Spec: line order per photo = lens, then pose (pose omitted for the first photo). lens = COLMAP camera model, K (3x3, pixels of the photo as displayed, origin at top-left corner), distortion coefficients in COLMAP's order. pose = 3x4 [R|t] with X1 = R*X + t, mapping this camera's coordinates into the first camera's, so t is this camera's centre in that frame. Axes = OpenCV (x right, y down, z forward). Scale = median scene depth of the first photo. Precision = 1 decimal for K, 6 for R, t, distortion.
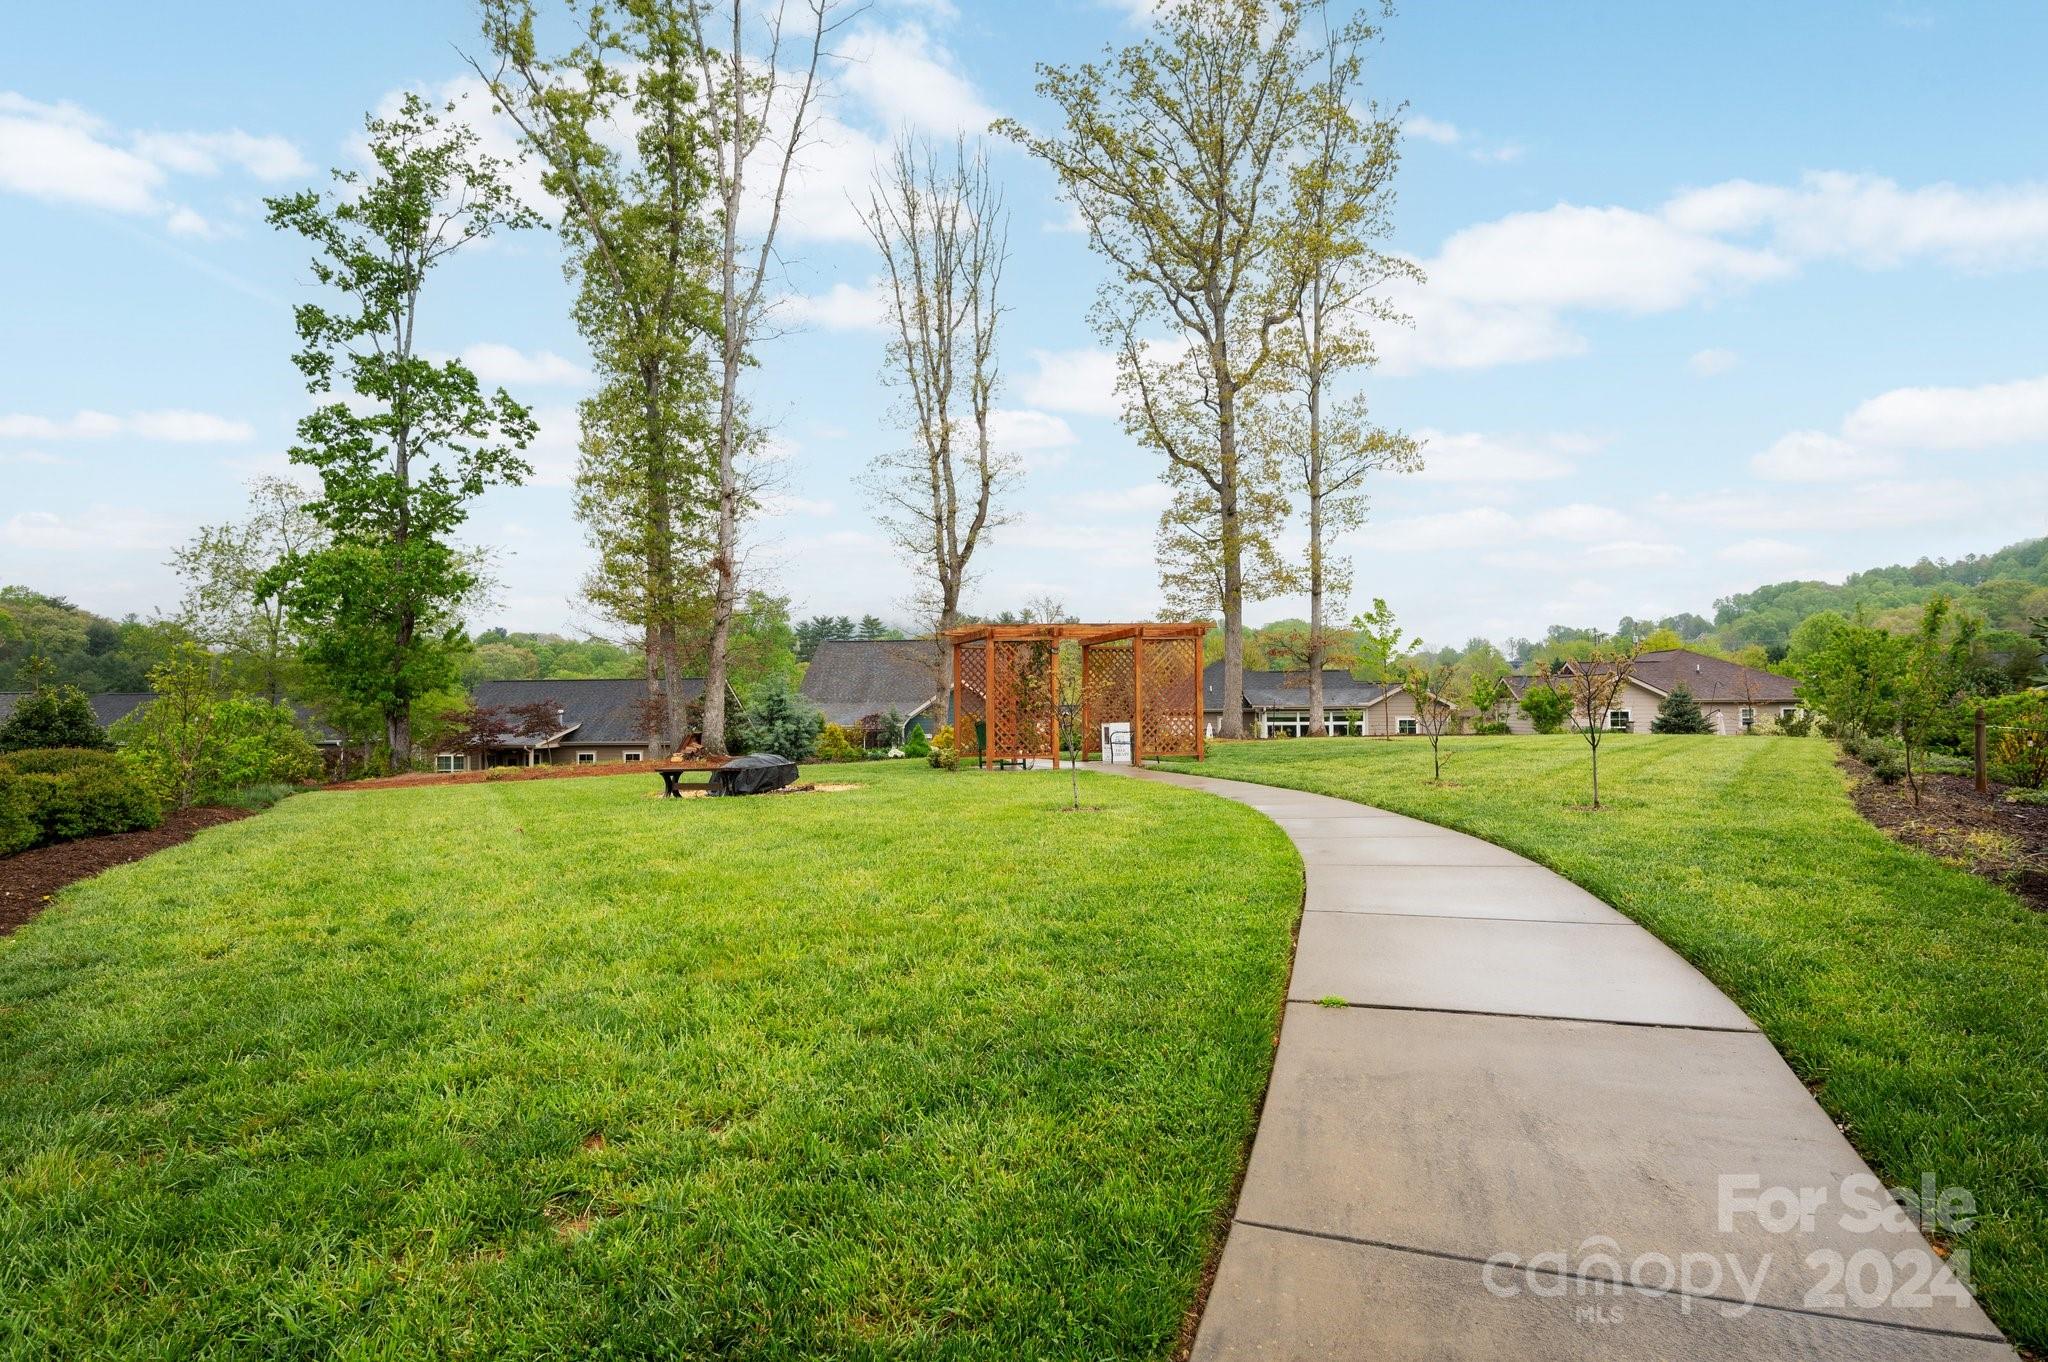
lens RADIAL K [[1122.5, 0, 1011.1], [0, 1122.5, 684.0], [0, 0, 1]] dist [0.000389, 0.000279]
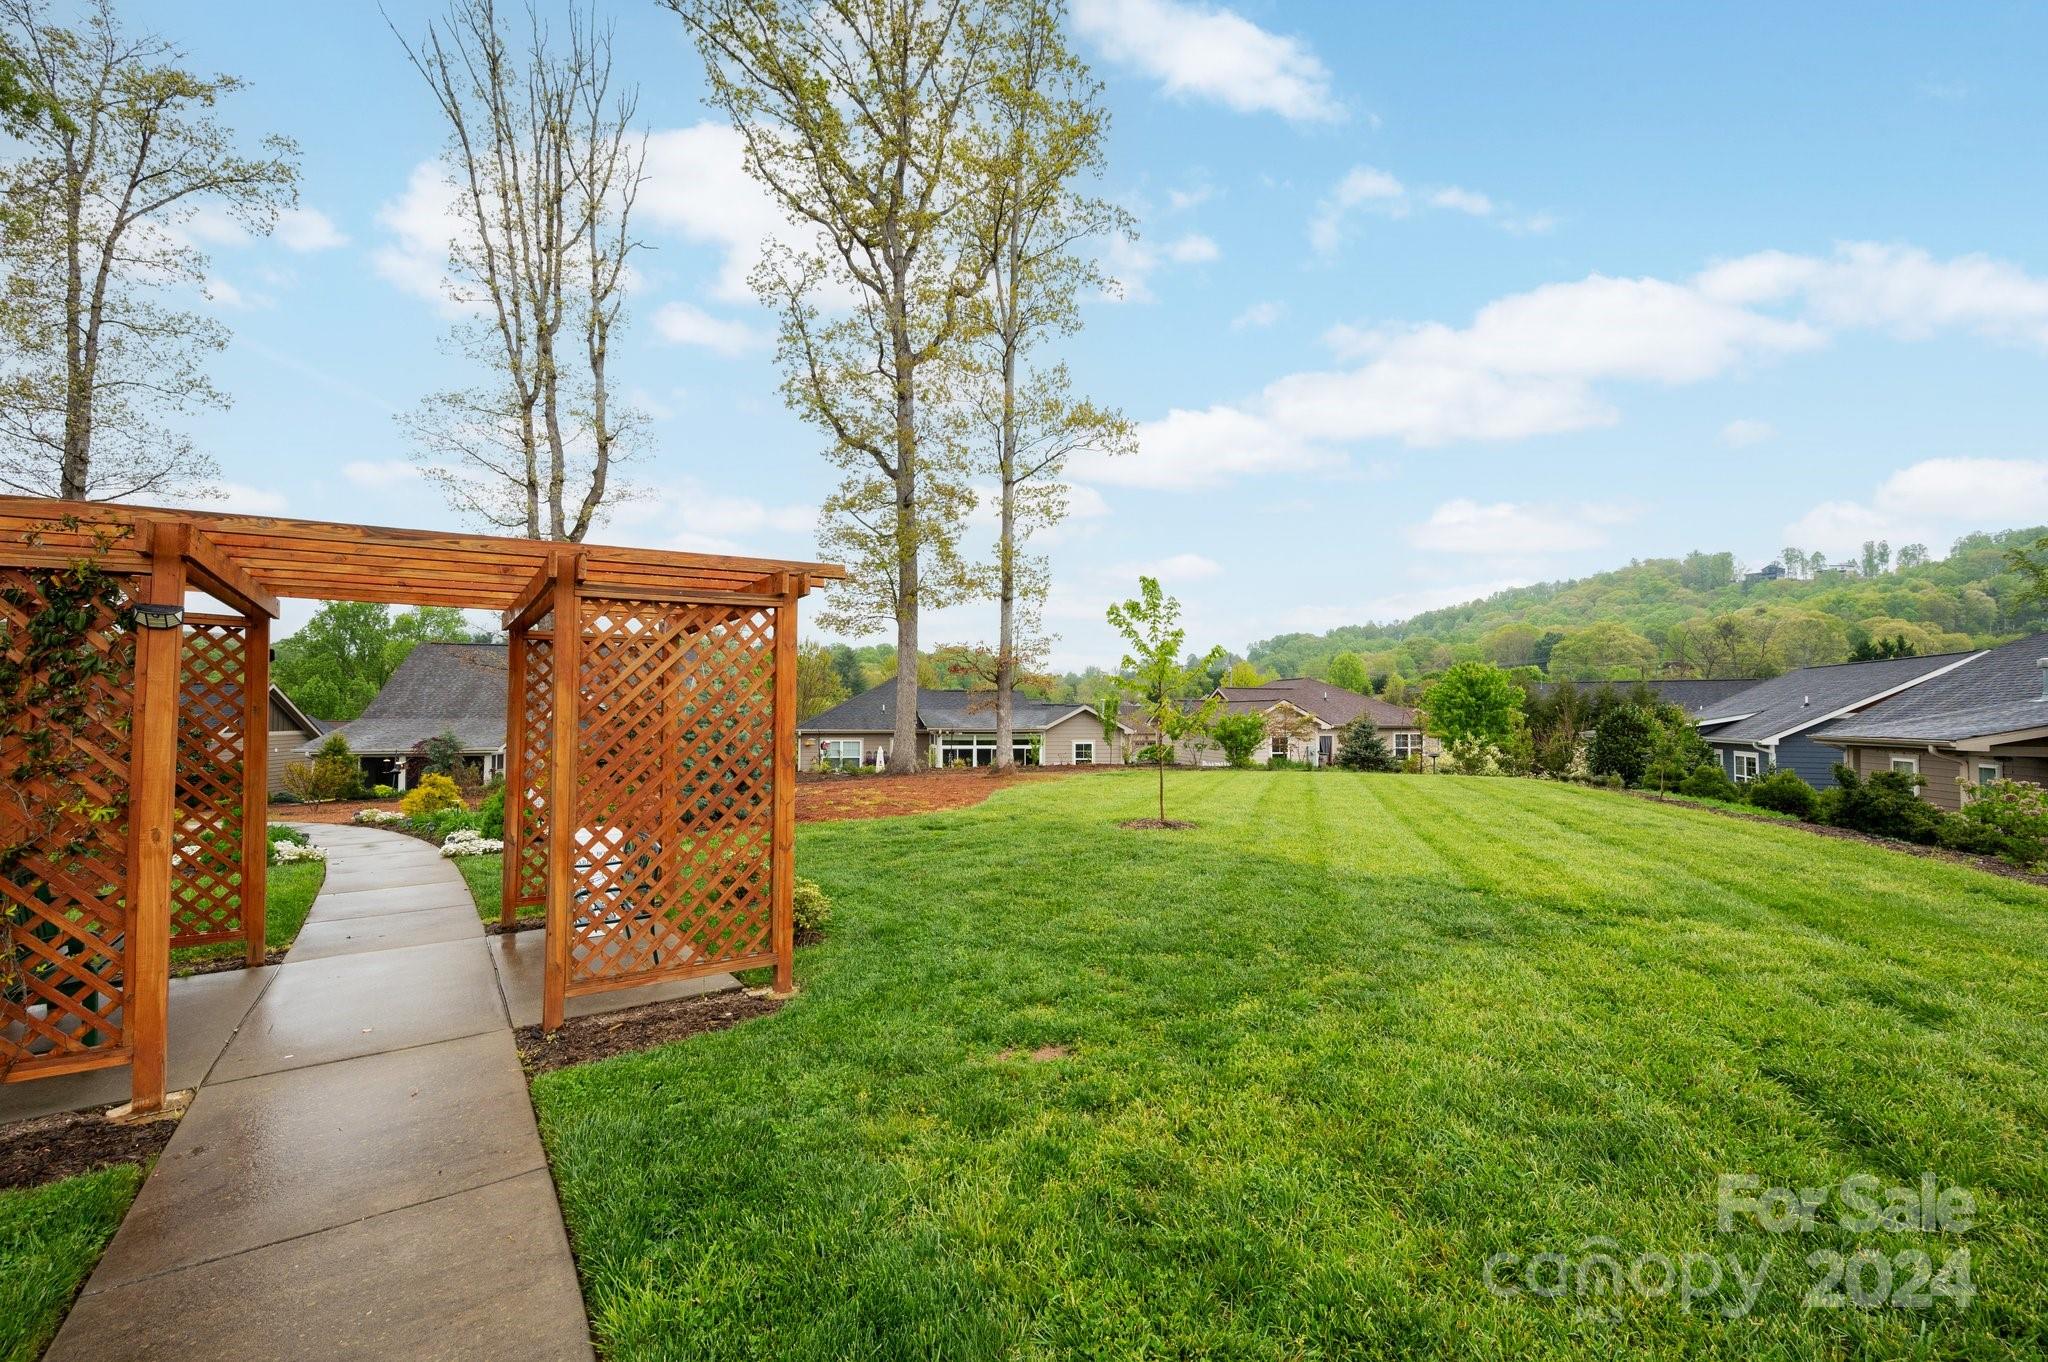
lens RADIAL K [[852.1, 0, 1015.2], [0, 852.1, 685.4], [0, 0, 1]] dist [-0.002357, -0.000272]
pose [[0.950143, 0.022570, 0.310997, 0.075000], [-0.019009, 0.999714, -0.014478, -0.007376], [-0.311235, 0.007844, 0.950301, 0.358486]]
